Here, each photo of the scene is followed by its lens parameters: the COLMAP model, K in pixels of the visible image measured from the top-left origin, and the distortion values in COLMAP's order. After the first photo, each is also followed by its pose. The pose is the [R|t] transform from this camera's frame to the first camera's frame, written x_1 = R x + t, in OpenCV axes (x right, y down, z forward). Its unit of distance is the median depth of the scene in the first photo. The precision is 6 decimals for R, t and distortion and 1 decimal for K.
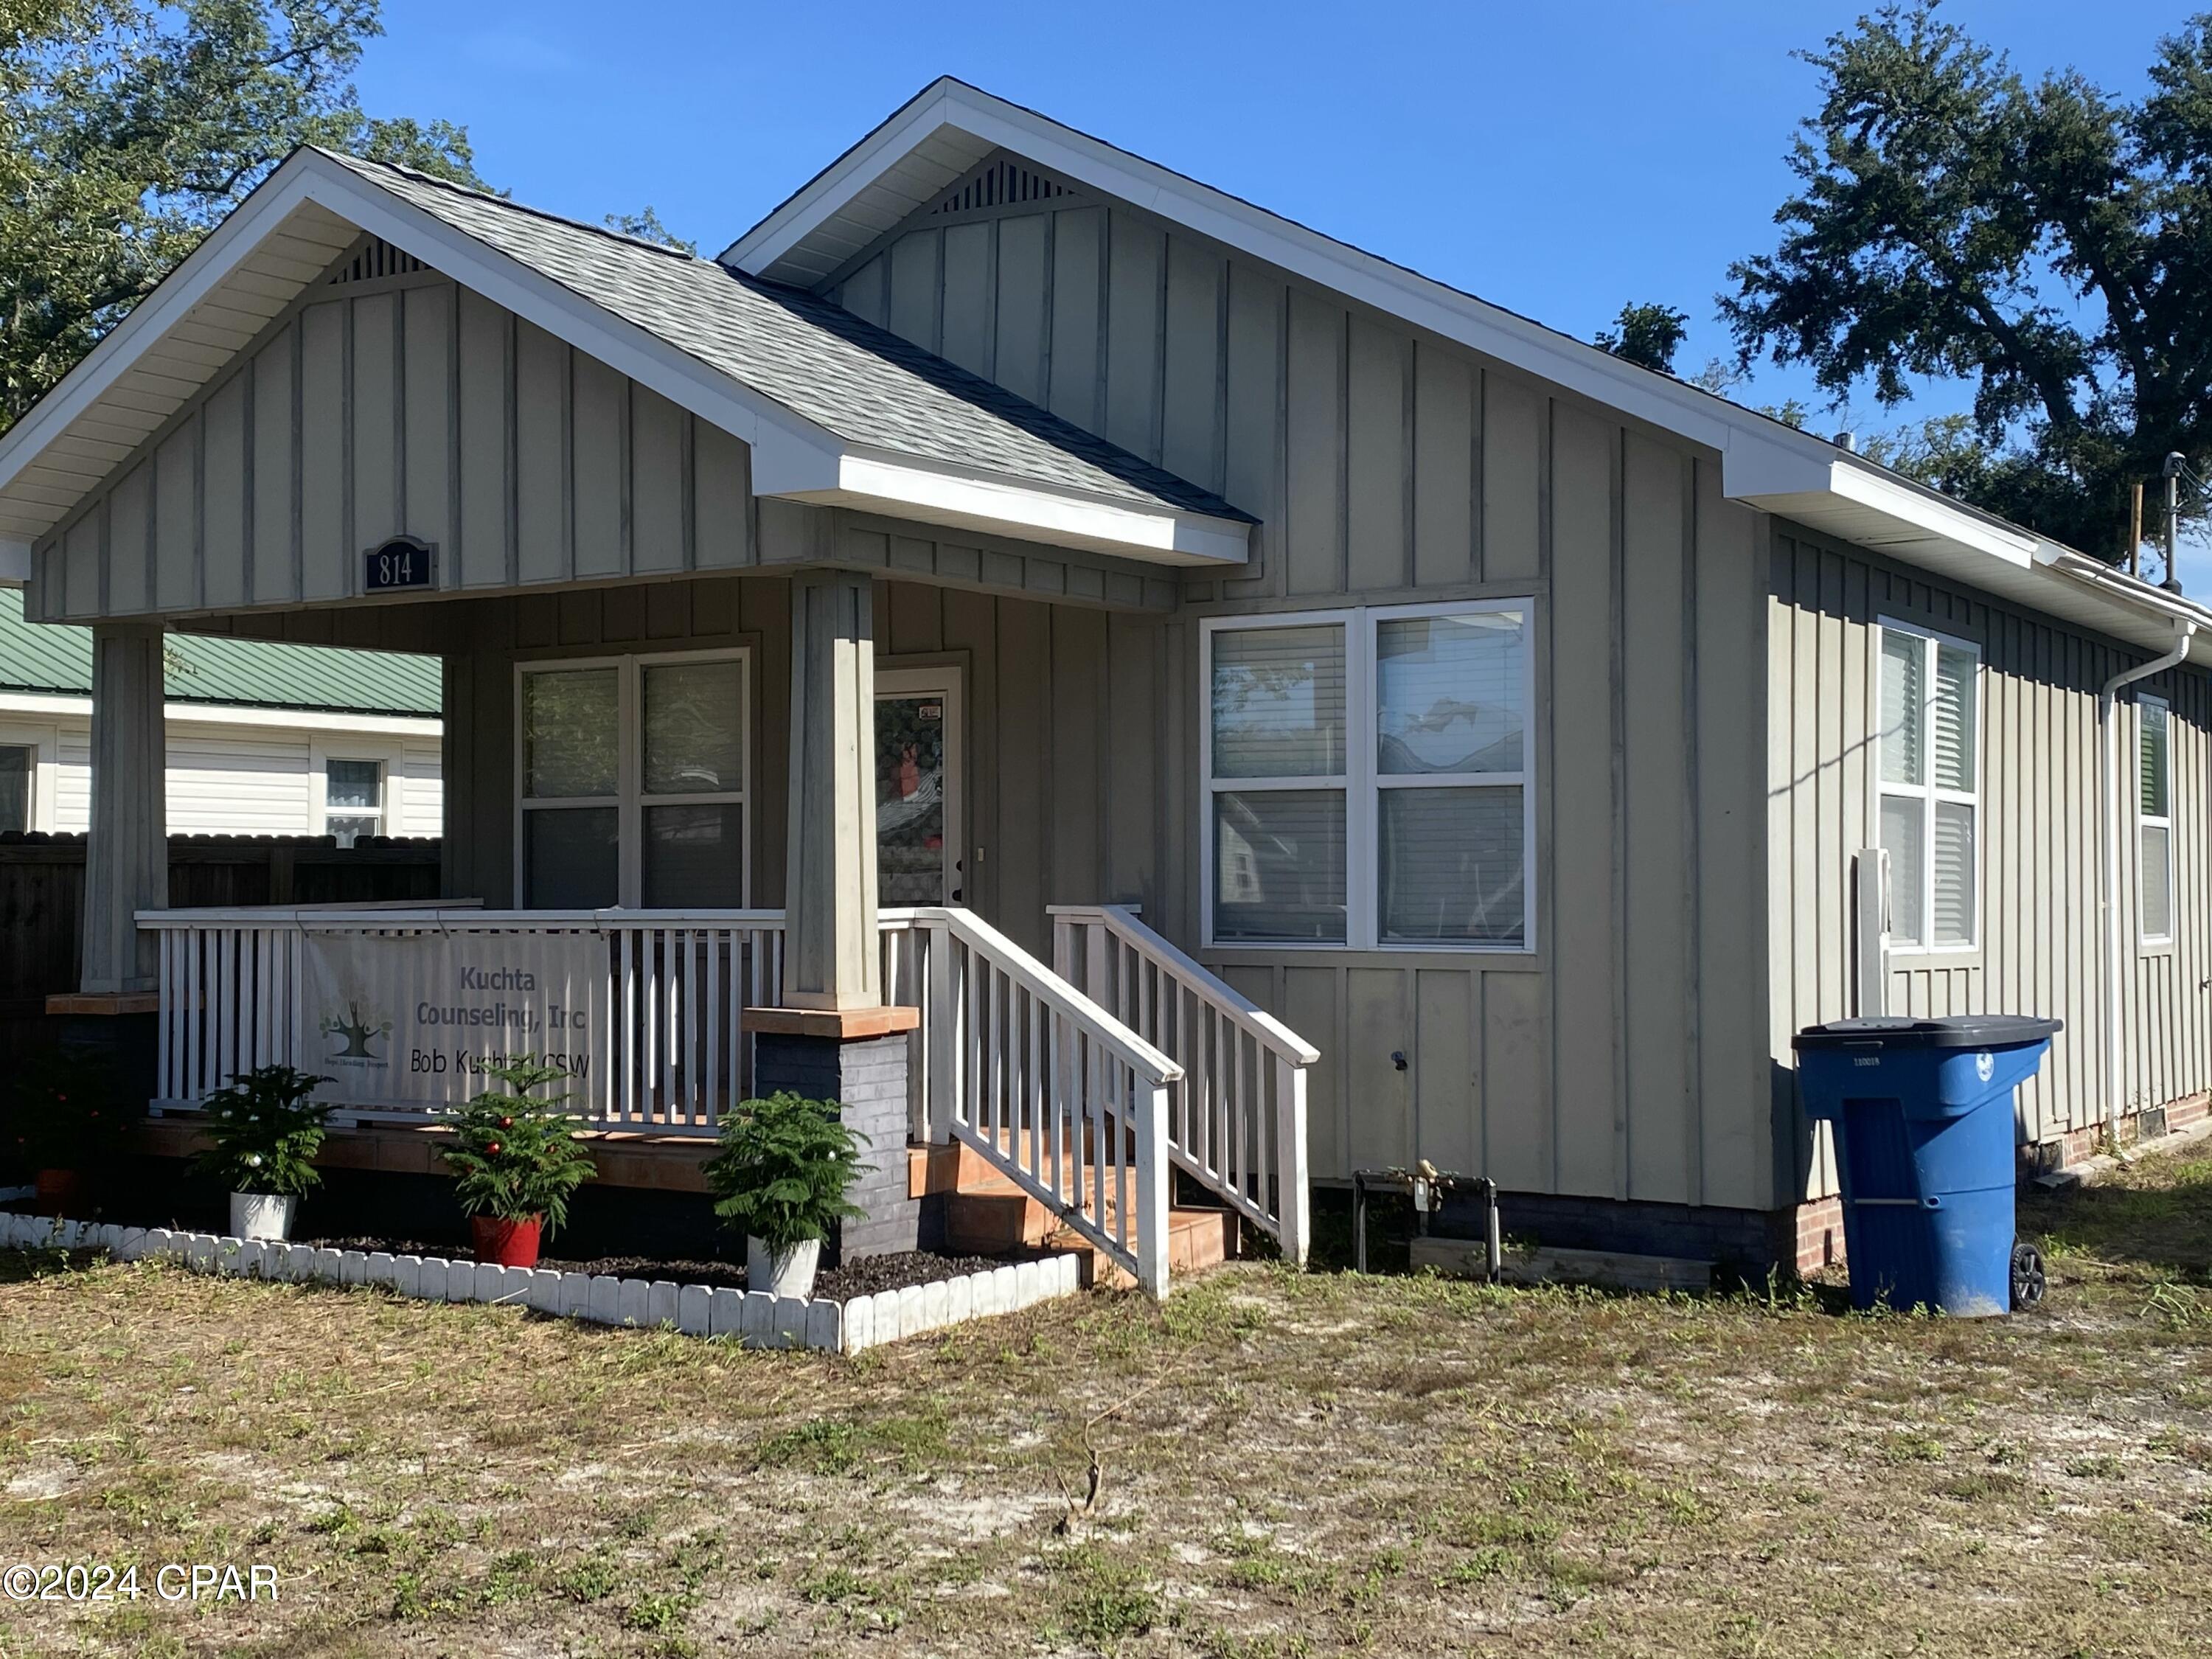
lens RADIAL K [[2709.3, 0, 1106.0], [0, 2709.3, 829.5], [0, 0, 1]] dist [0.201127, -0.561027]
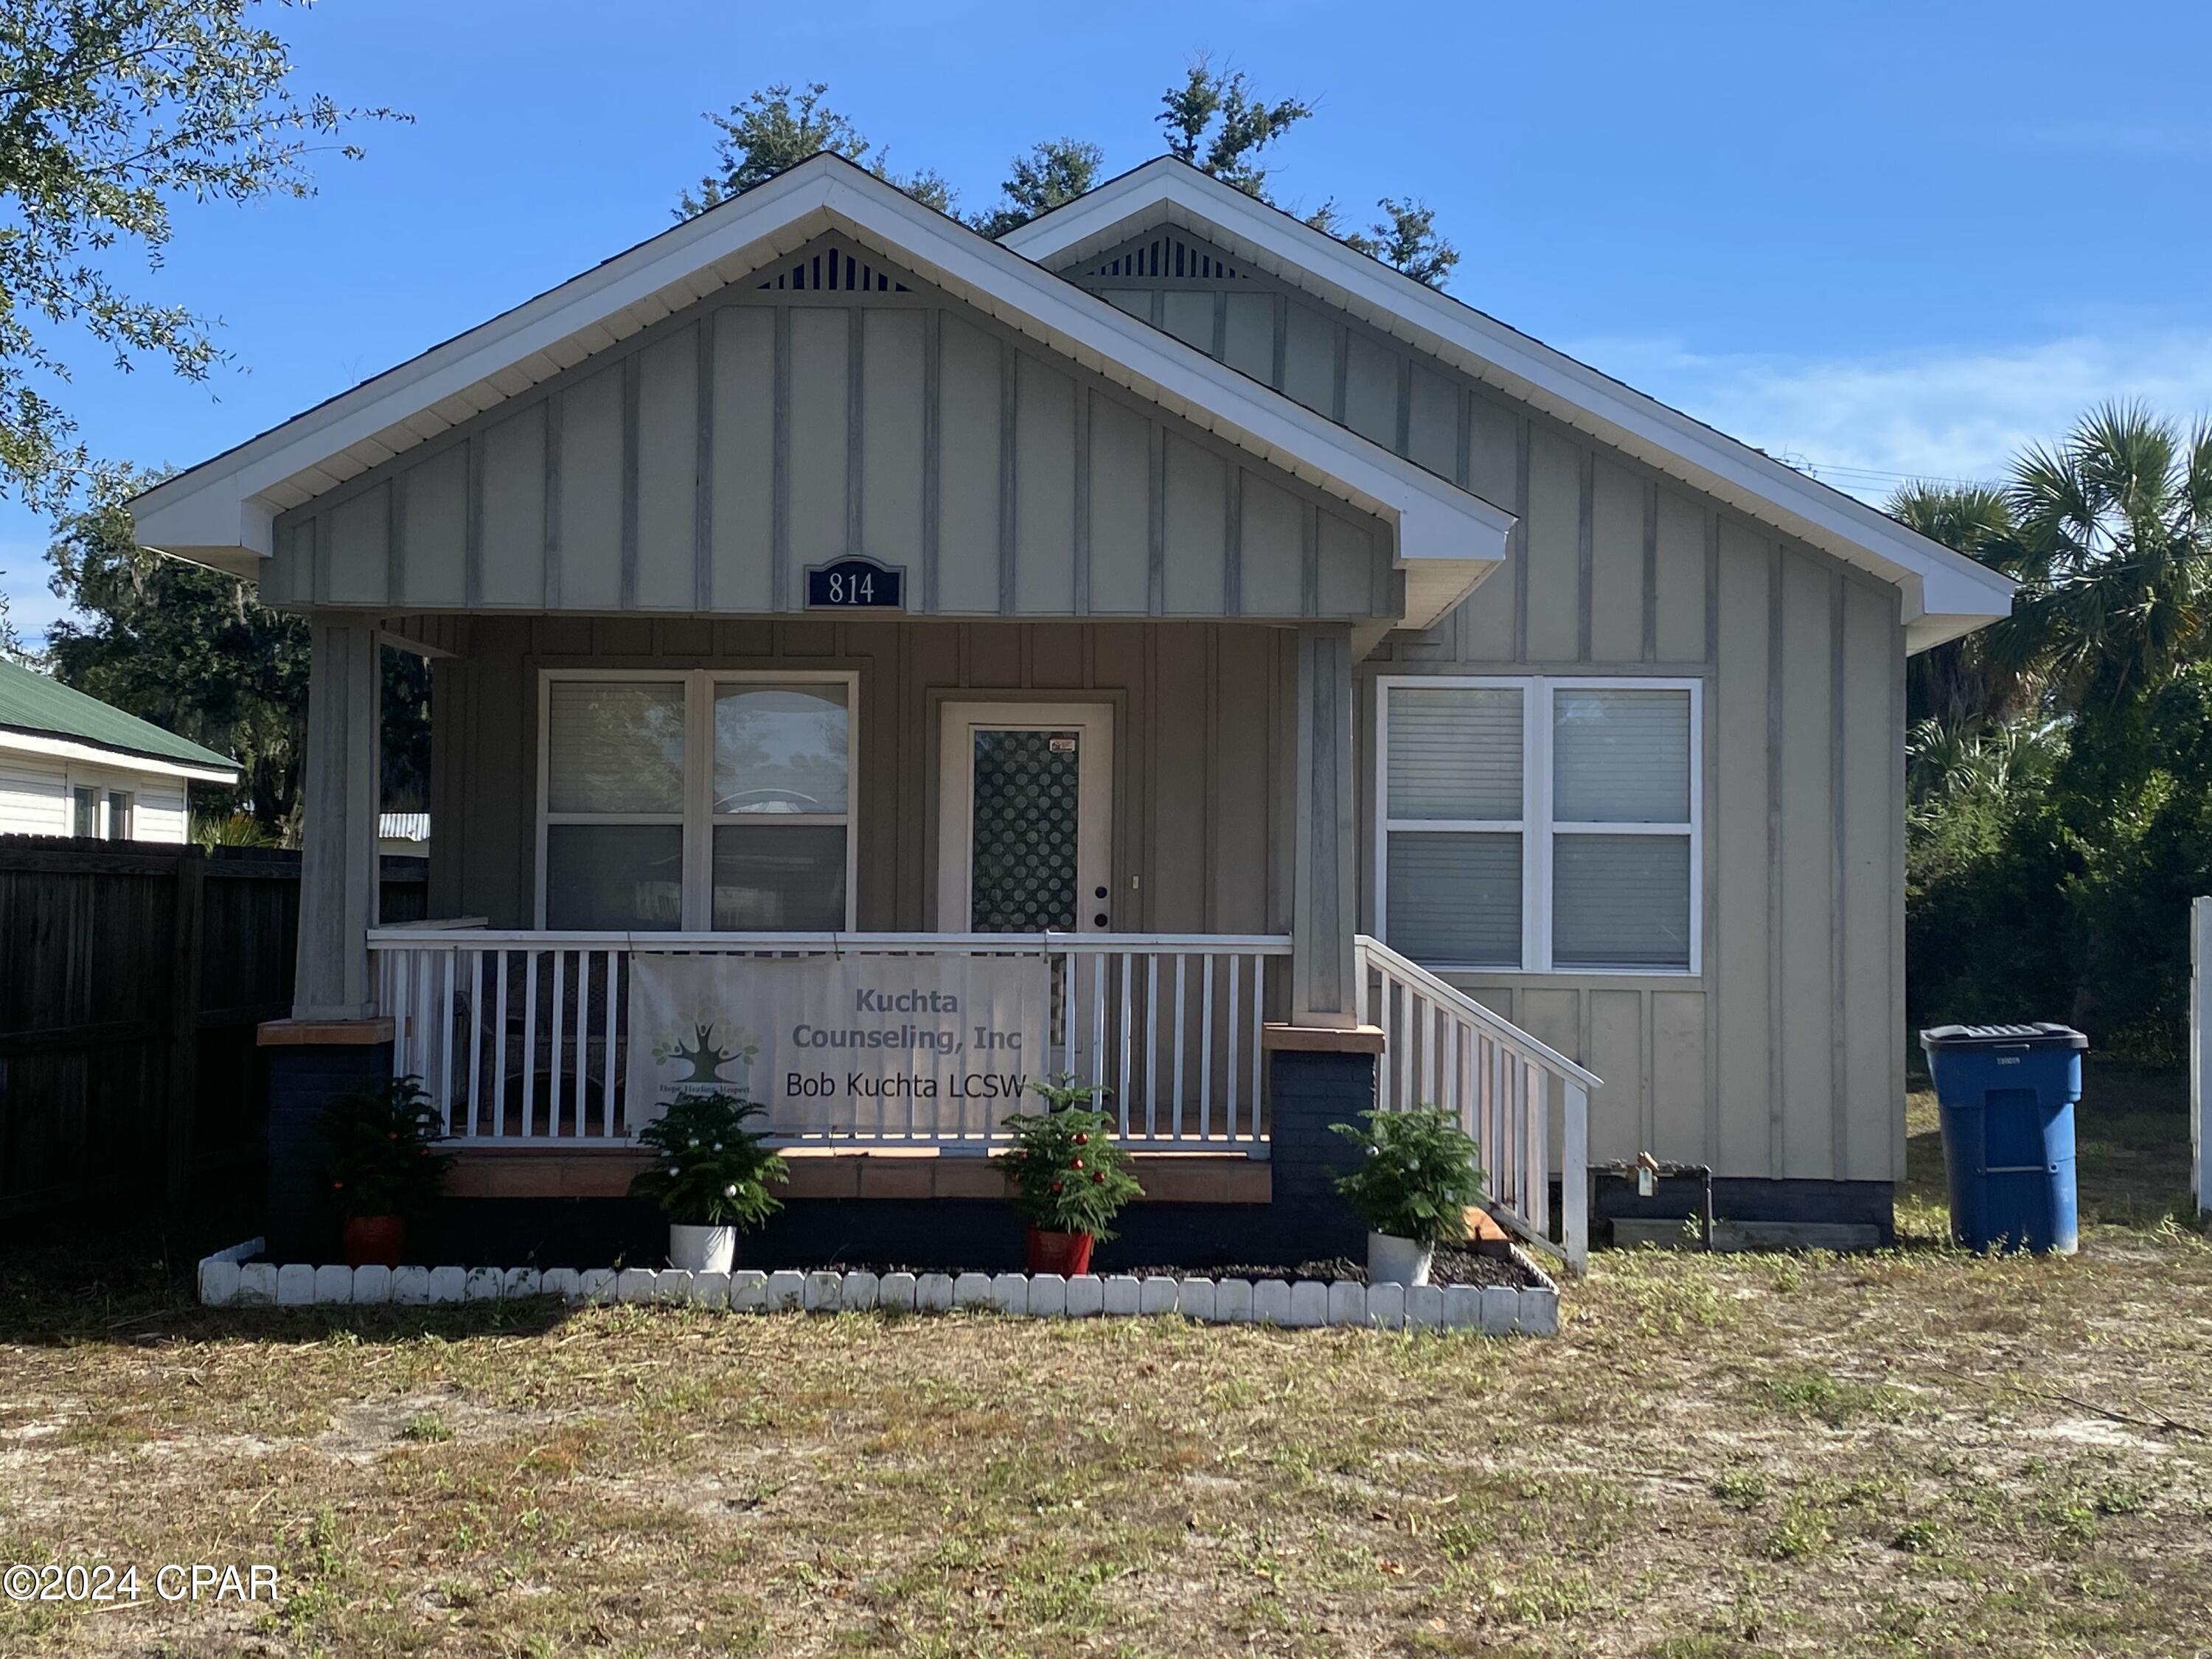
lens RADIAL K [[2709.3, 0, 1106.0], [0, 2709.3, 829.5], [0, 0, 1]] dist [0.201127, -0.561027]
pose [[0.854344, 0.026842, 0.519014, -0.673315], [-0.023494, 0.999639, -0.013026, 0.002885], [-0.519177, -0.001065, 0.854666, 0.108406]]
